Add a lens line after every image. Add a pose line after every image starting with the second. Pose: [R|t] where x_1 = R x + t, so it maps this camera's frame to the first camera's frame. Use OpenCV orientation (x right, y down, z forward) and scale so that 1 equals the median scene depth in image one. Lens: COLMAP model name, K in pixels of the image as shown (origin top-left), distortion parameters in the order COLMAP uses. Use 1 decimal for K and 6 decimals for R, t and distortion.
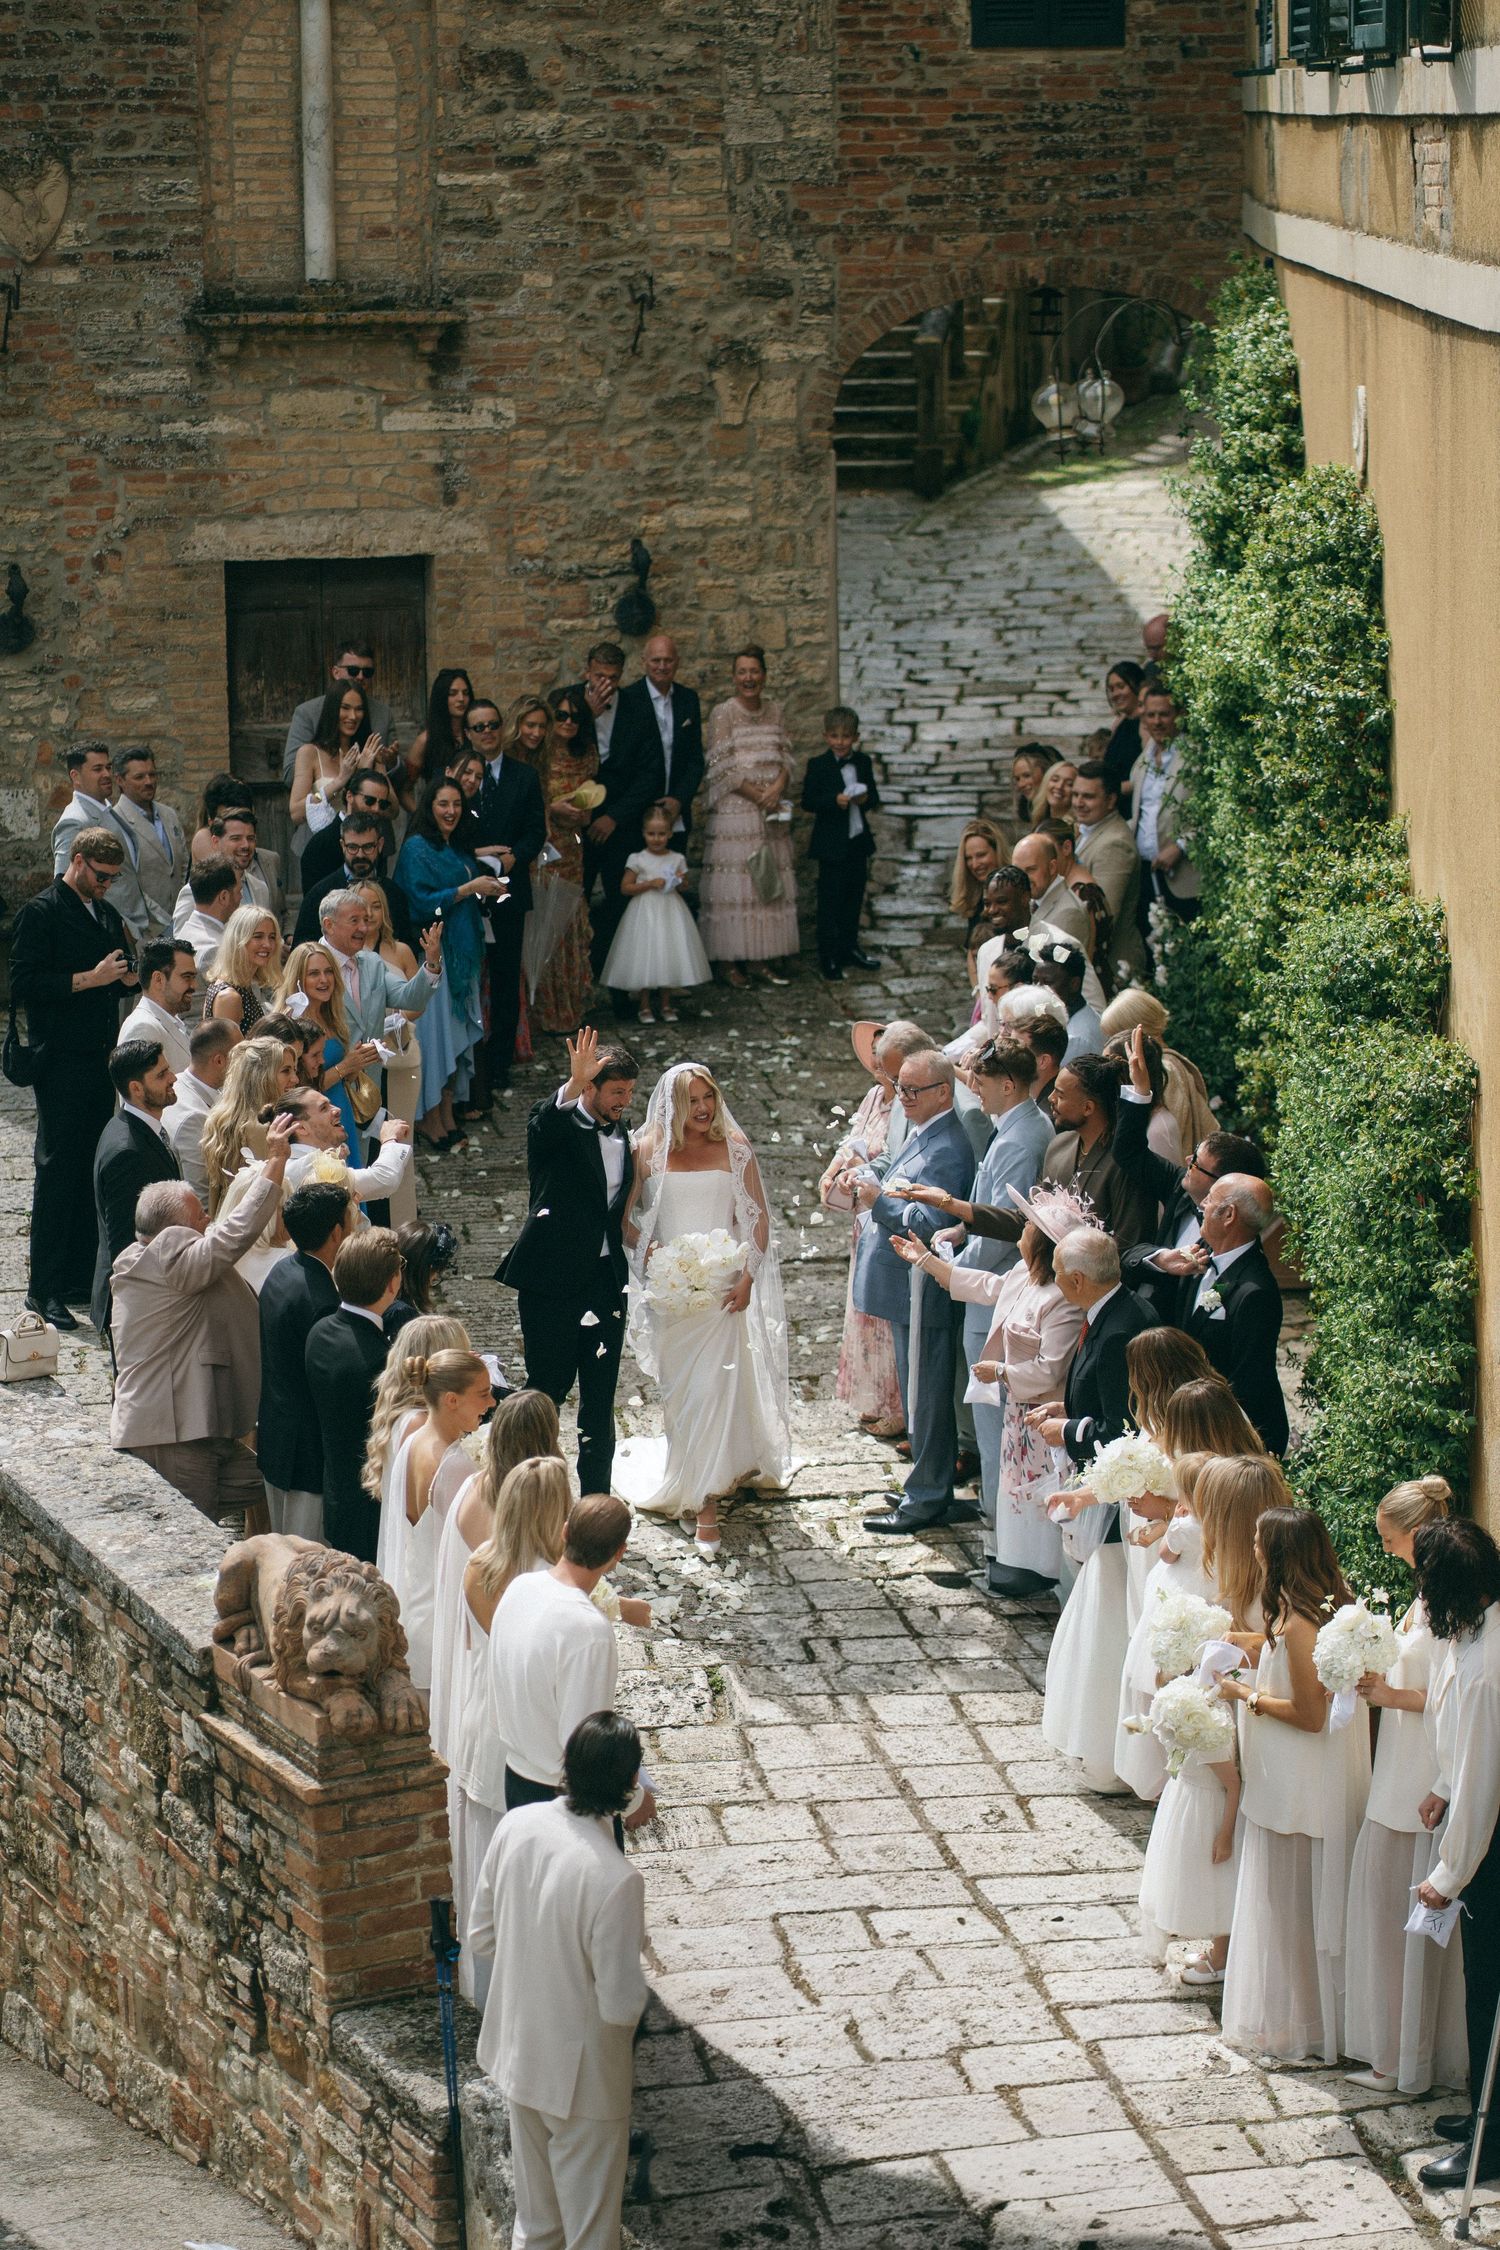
lens RADIAL K [[5675.9, 0, 750.0], [0, 5675.9, 1125.0], [0, 0, 1]] dist [0.057948, 1.171622]
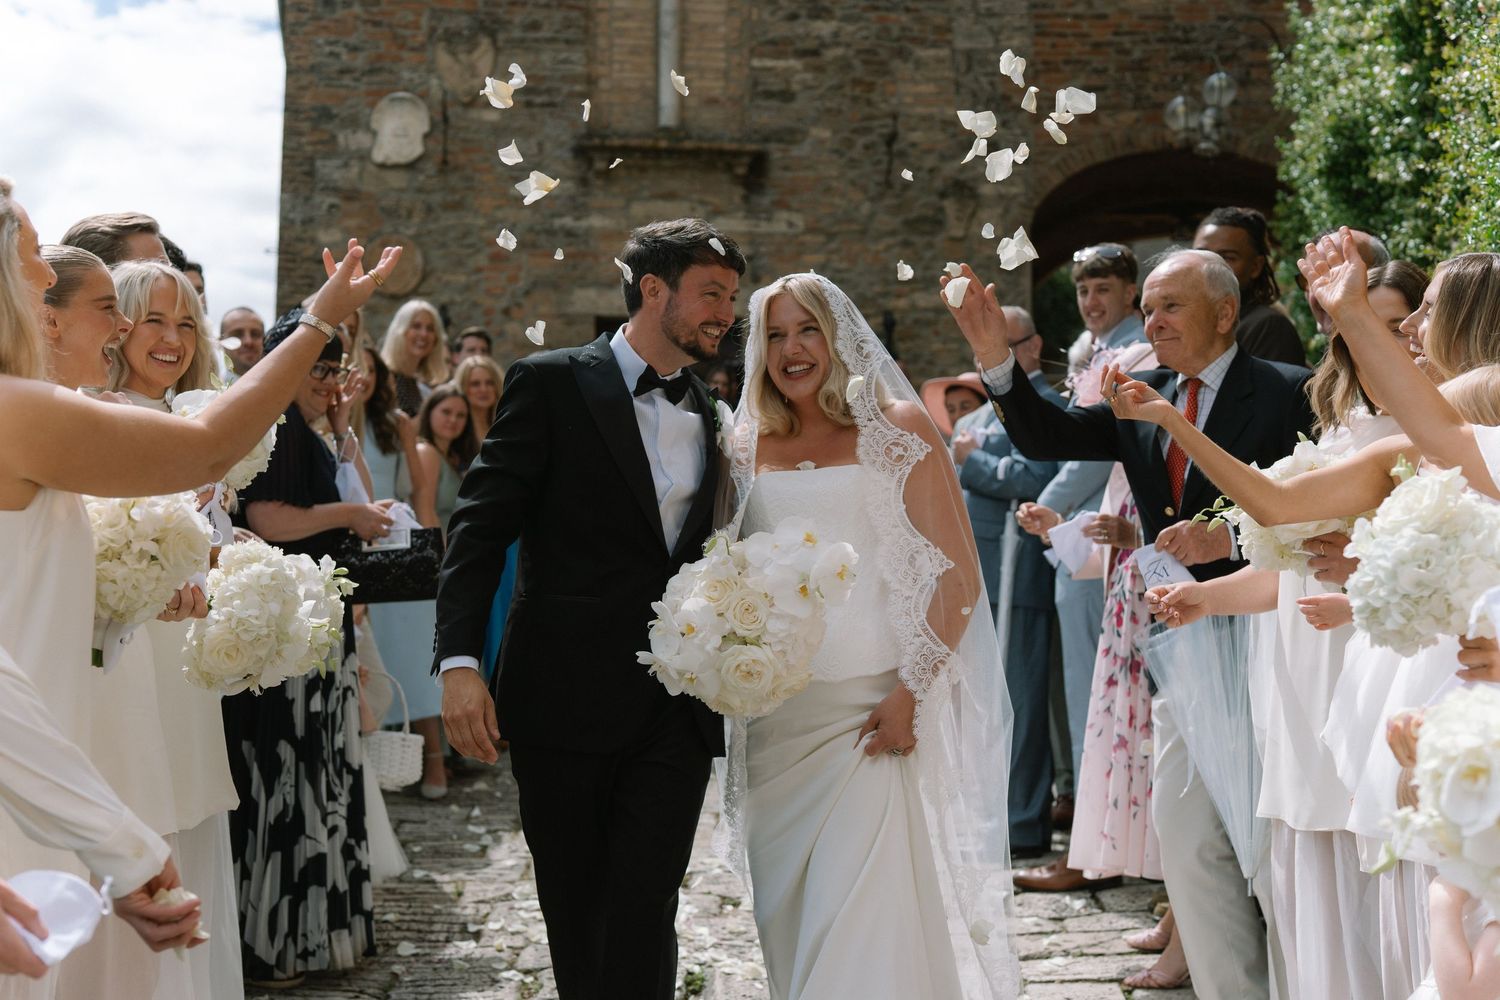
lens RADIAL K [[2215.1, 0, 750.0], [0, 2215.1, 500.0], [0, 0, 1]] dist [0.043398, -0.060532]
pose [[0.988801, 0.002434, -0.149221, 0.029508], [-0.035377, 0.975192, -0.218517, 0.066836], [0.144987, 0.221349, 0.964357, 0.476068]]
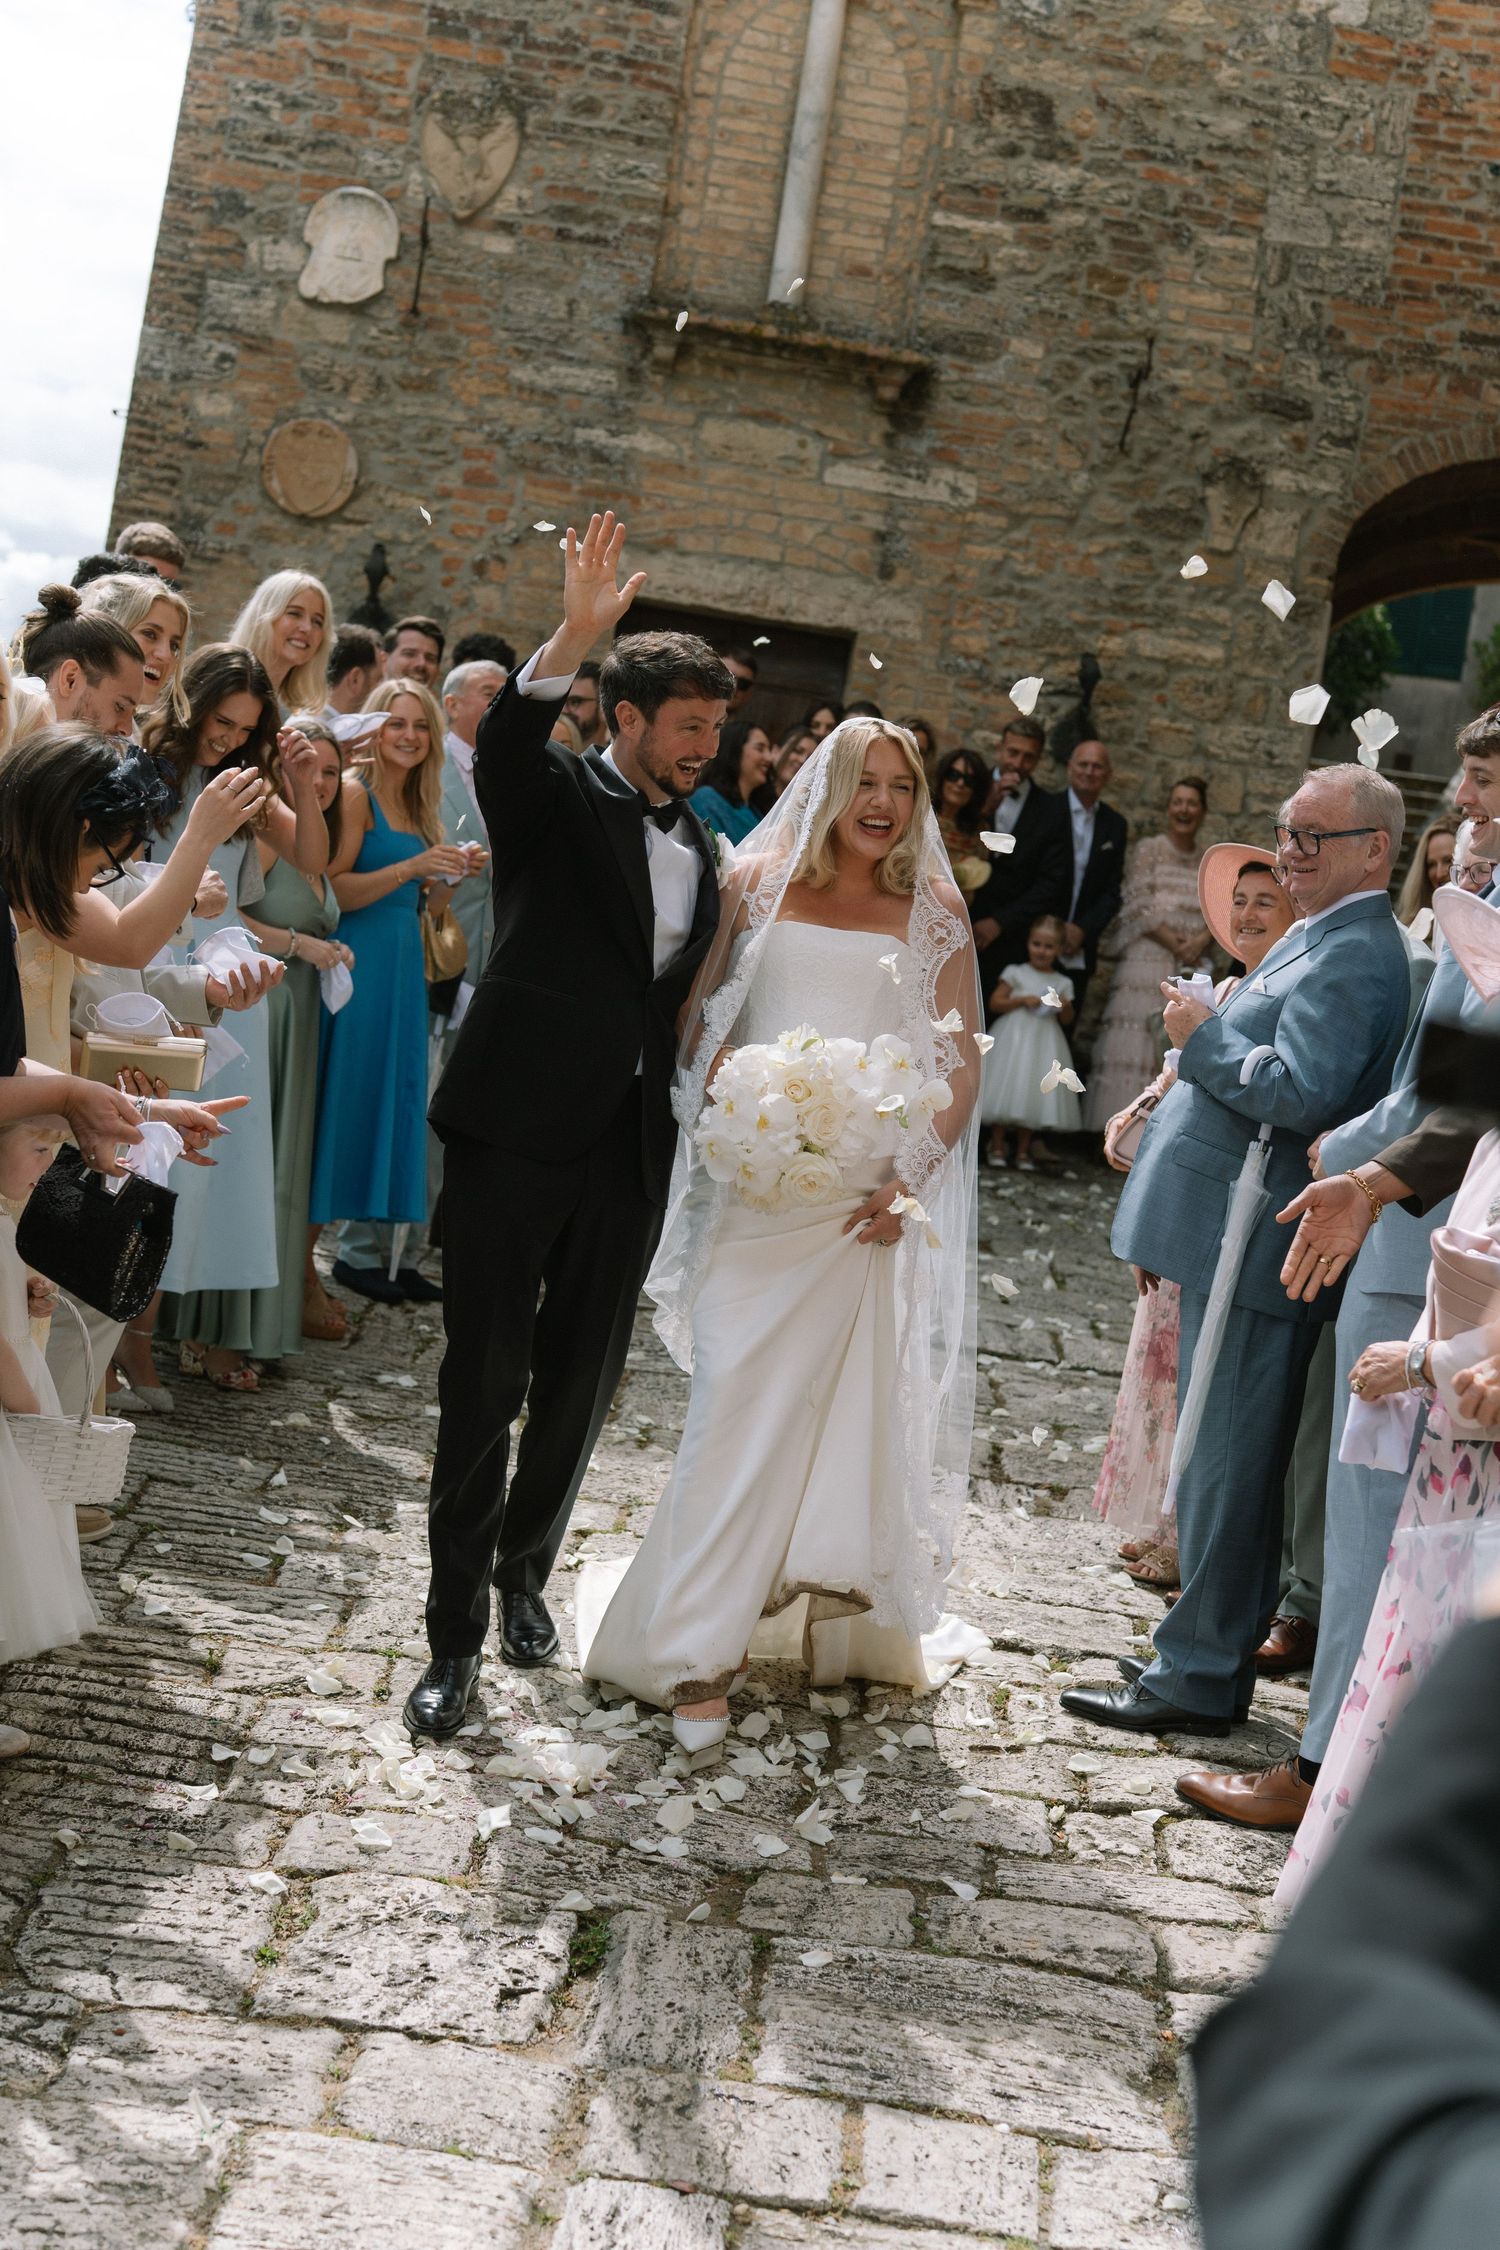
lens RADIAL K [[3322.6, 0, 721.6], [0, 3322.6, 1108.6], [0, 0, 1]] dist [0.043398, -0.060532]
pose [[0.972720, 0.159457, -0.168492, 0.023043], [-0.183360, 0.973404, -0.137347, 0.047318], [0.142110, 0.164494, 0.976087, 0.507600]]
